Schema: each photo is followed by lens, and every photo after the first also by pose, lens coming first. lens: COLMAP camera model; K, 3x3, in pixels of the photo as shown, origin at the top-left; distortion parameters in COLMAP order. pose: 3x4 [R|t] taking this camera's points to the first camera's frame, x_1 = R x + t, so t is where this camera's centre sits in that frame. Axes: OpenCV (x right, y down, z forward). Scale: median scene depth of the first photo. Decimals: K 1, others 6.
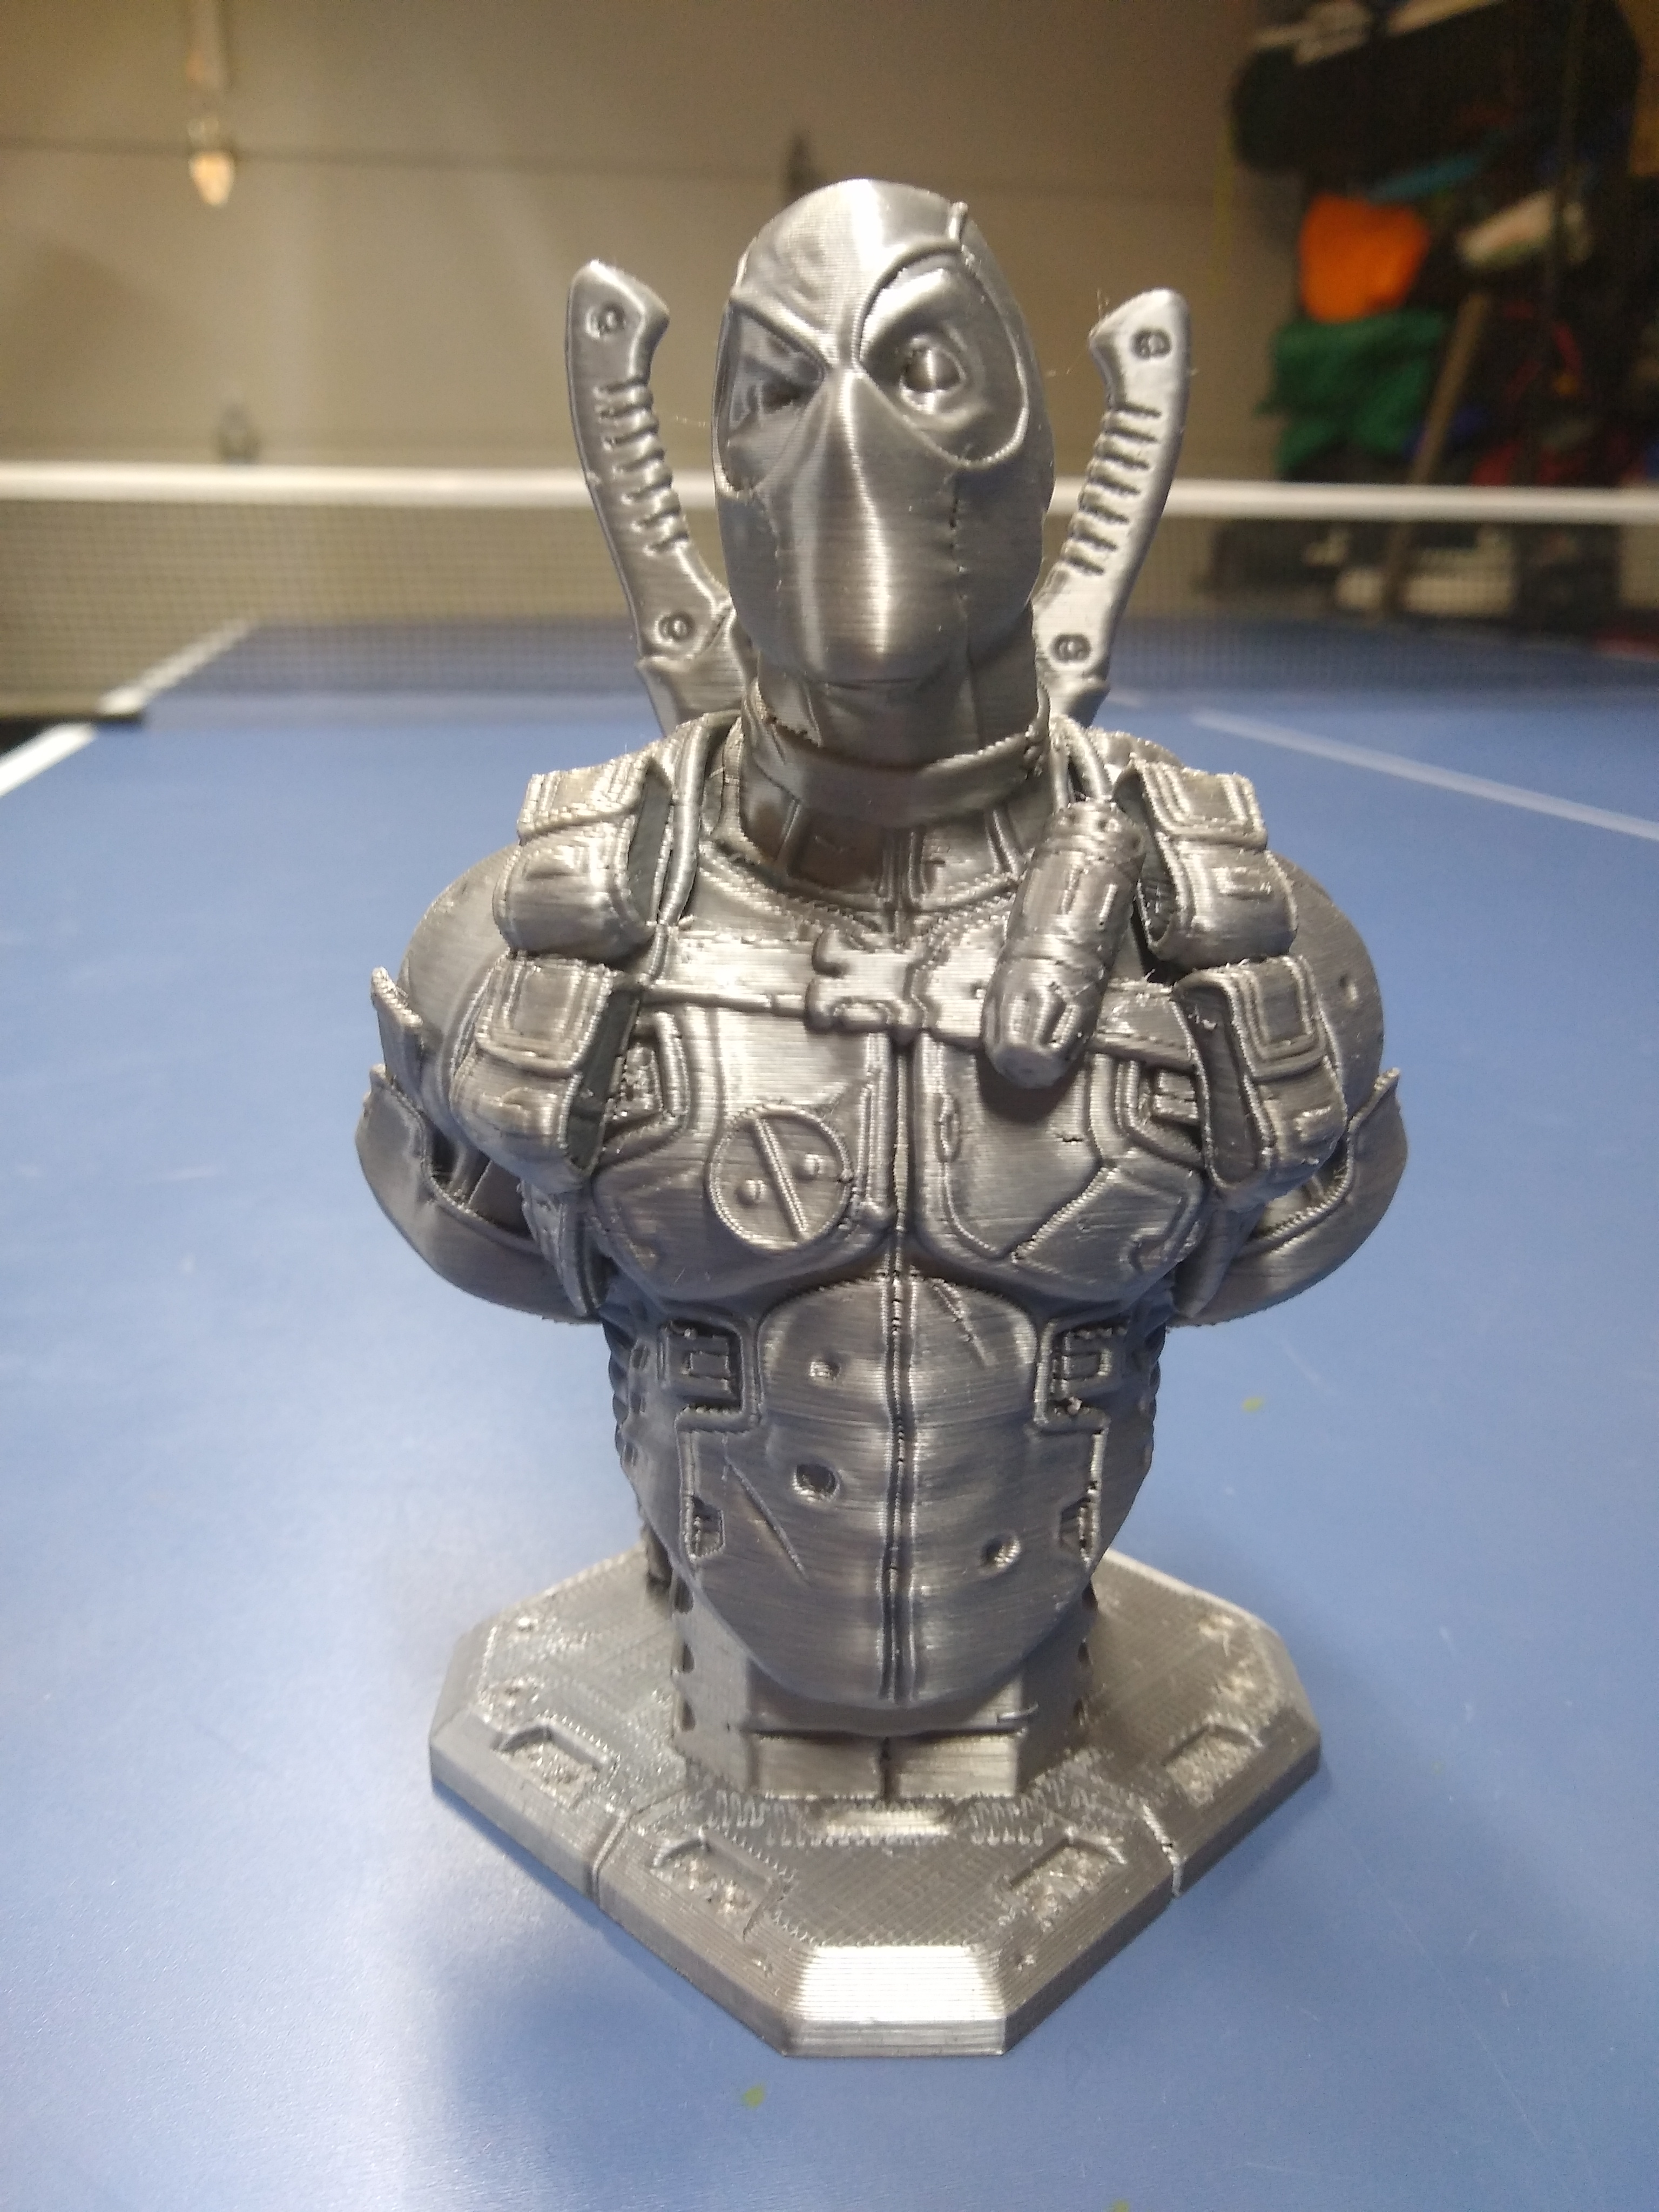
lens RADIAL K [[1804.1, 0, 829.5], [0, 1804.1, 1106.0], [0, 0, 1]] dist [0.002249, -0.059451]
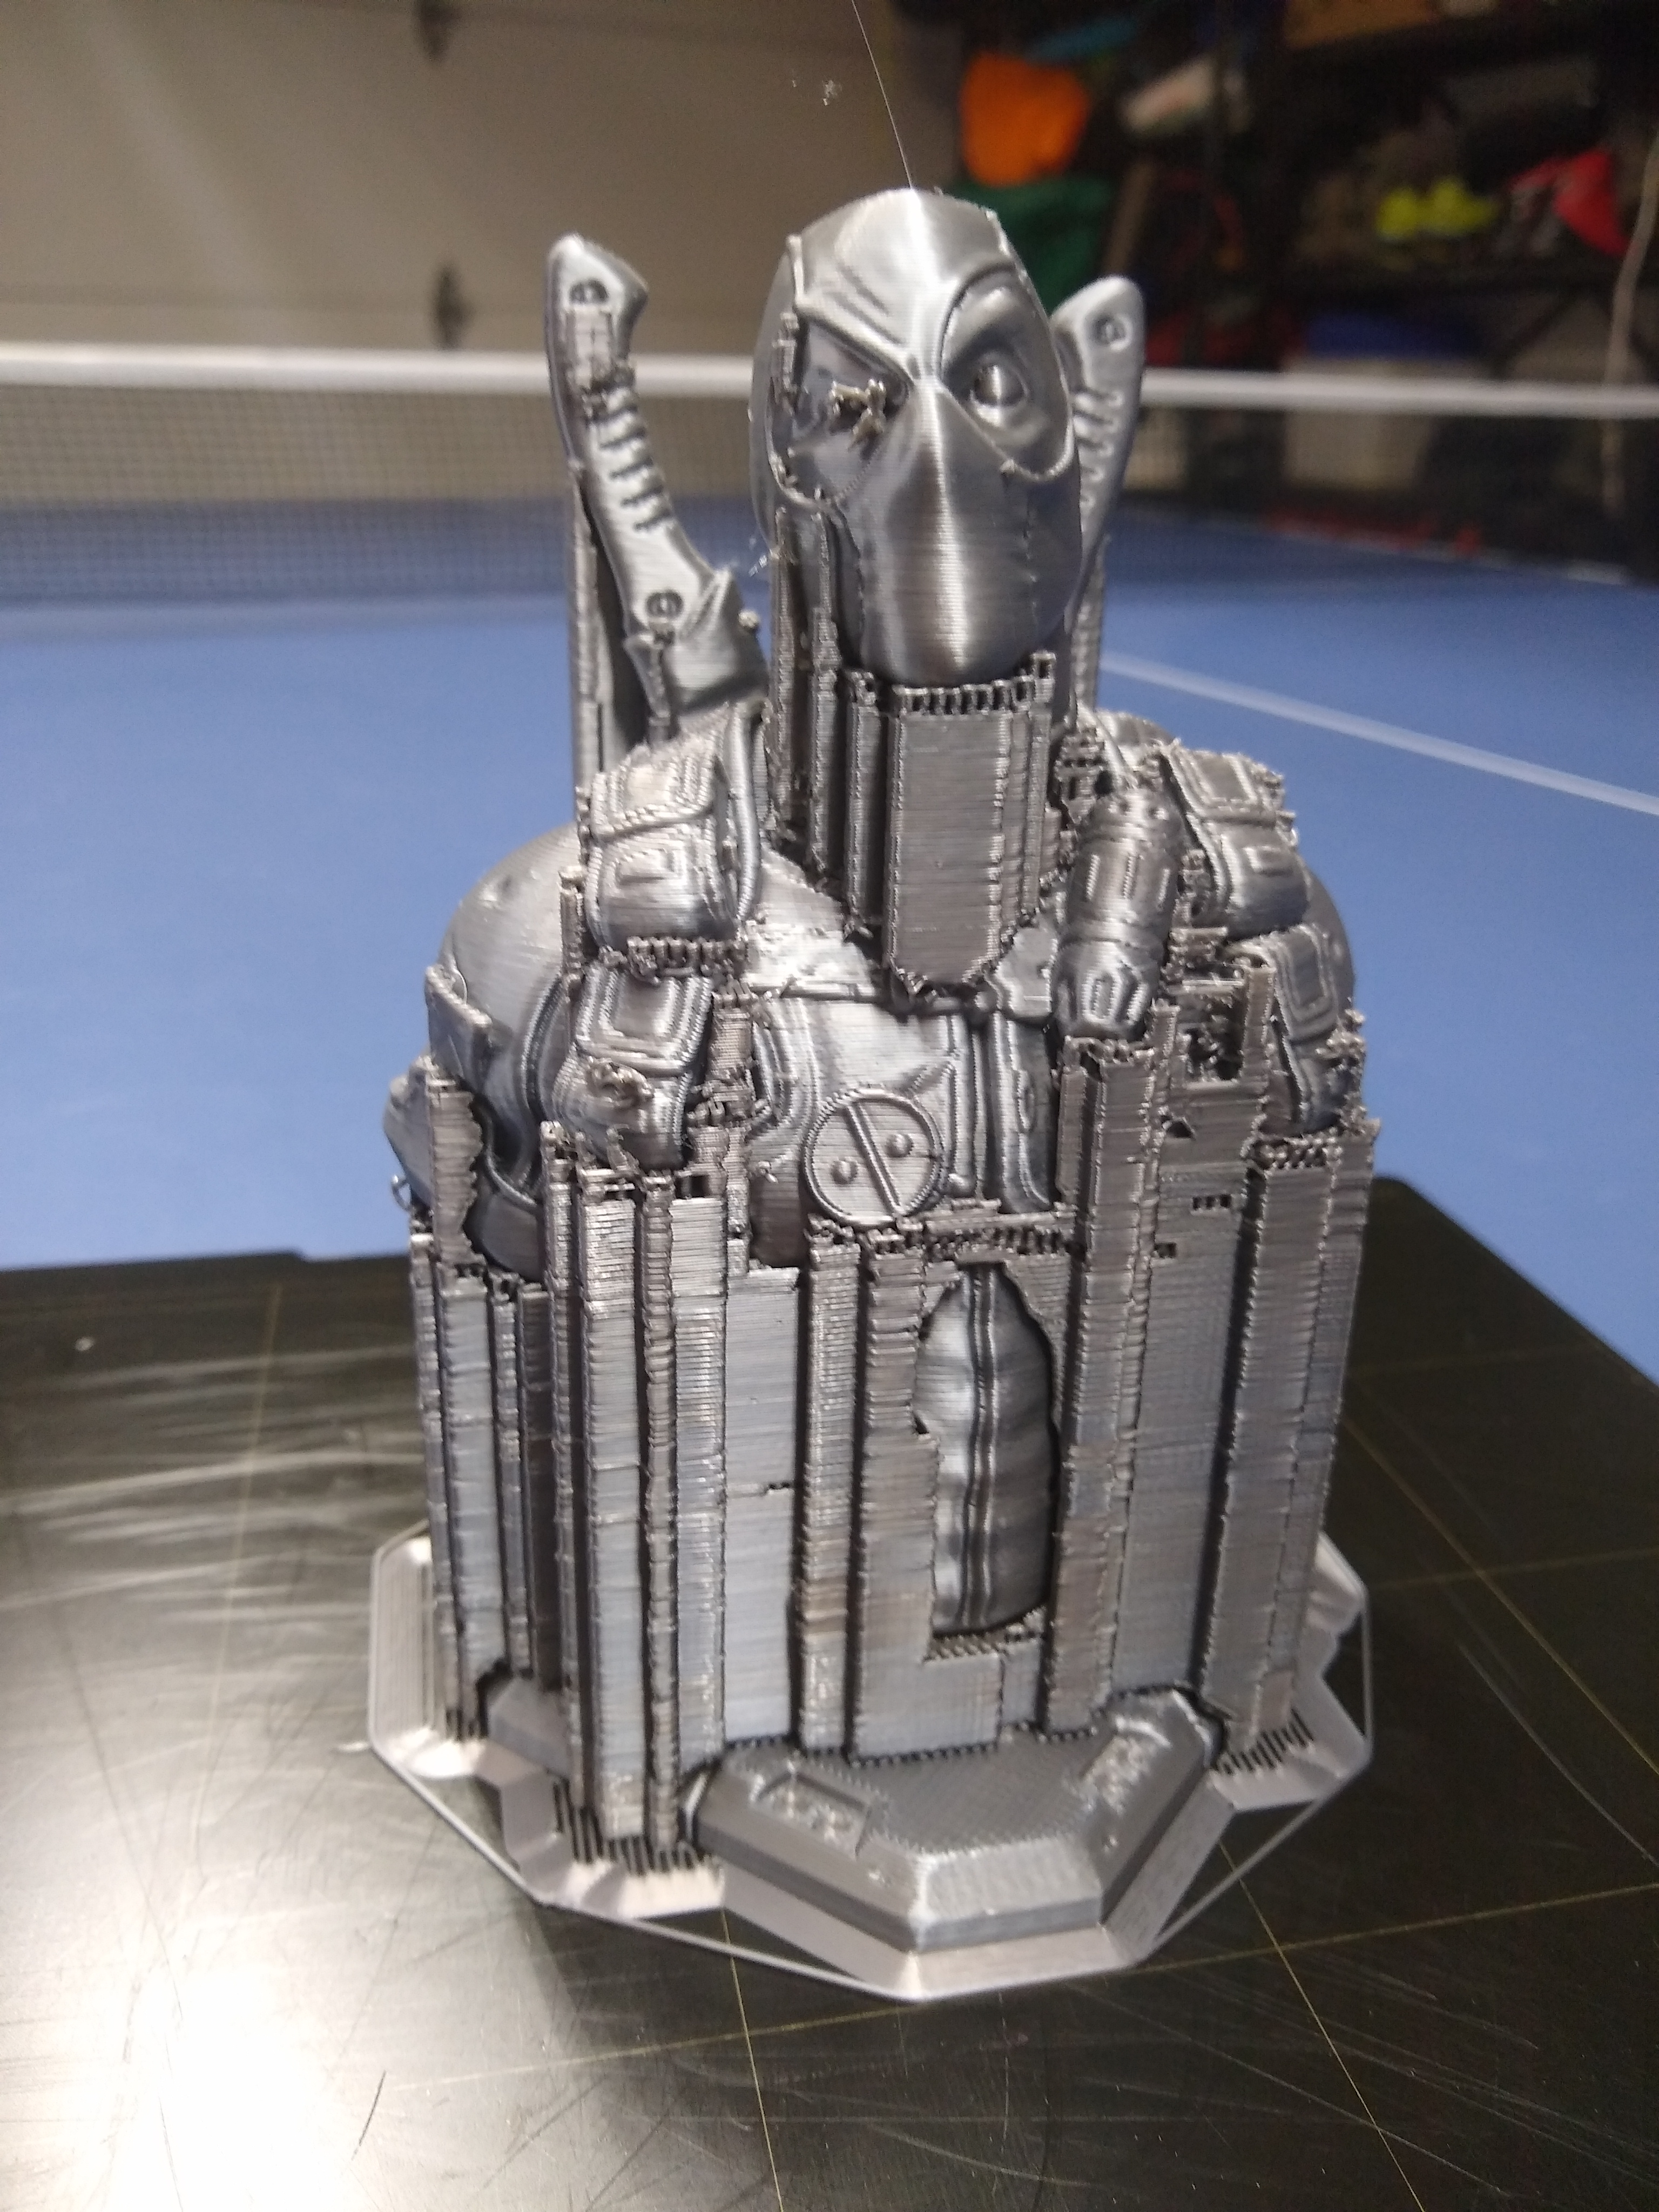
lens RADIAL K [[1849.1, 0, 829.5], [0, 1849.1, 1106.0], [0, 0, 1]] dist [-0.008597, -0.008598]
pose [[0.981390, -0.059966, 0.182424, -0.245360], [0.048111, 0.996474, 0.068736, -0.064977], [-0.185902, -0.058680, 0.980814, -0.057954]]
